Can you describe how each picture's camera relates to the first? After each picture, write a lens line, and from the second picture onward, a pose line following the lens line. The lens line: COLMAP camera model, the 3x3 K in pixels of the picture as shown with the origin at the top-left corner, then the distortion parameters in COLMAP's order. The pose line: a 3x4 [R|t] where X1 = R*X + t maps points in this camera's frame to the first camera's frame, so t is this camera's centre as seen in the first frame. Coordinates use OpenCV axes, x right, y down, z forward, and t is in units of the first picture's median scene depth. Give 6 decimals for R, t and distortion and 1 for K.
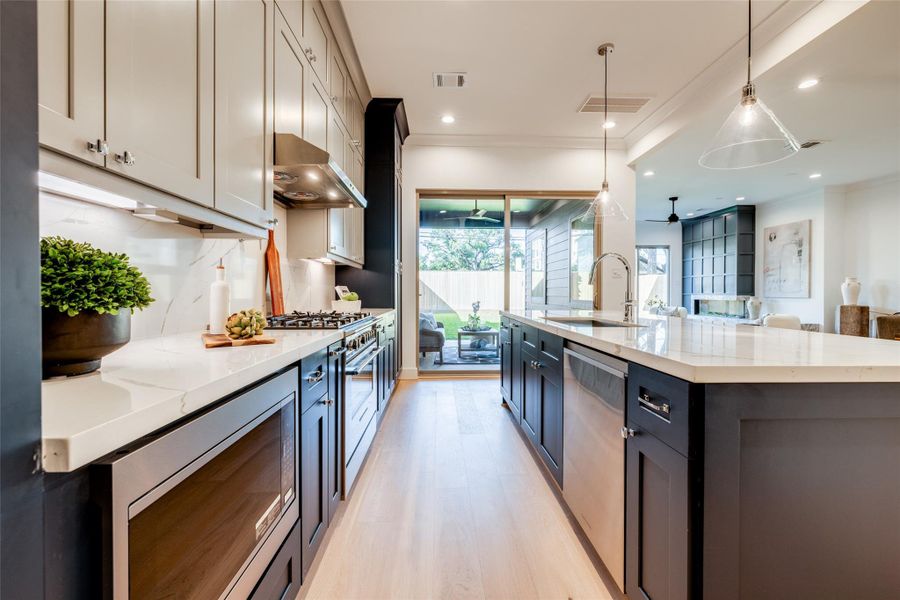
lens RADIAL K [[372.6, 0, 432.4], [0, 372.6, 289.8], [0, 0, 1]] dist [-0.000534, 0.000051]
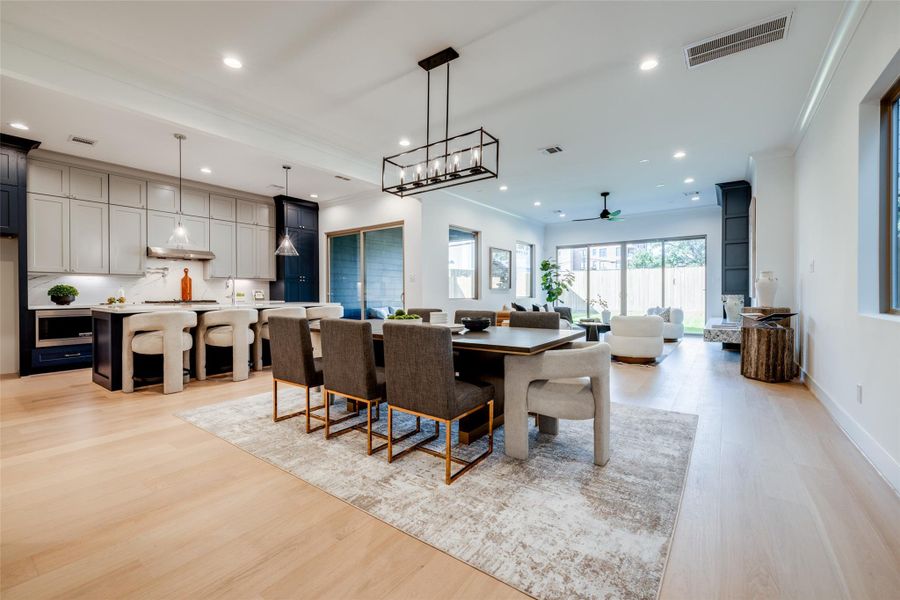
lens RADIAL K [[372.6, 0, 455.9], [0, 372.6, 291.7], [0, 0, 1]] dist [-0.000534, 0.000051]
pose [[0.786994, -0.005956, -0.616932, 0.933297], [0.007019, 0.999975, -0.000701, 0.005115], [0.616920, -0.003778, 0.787016, 0.006897]]
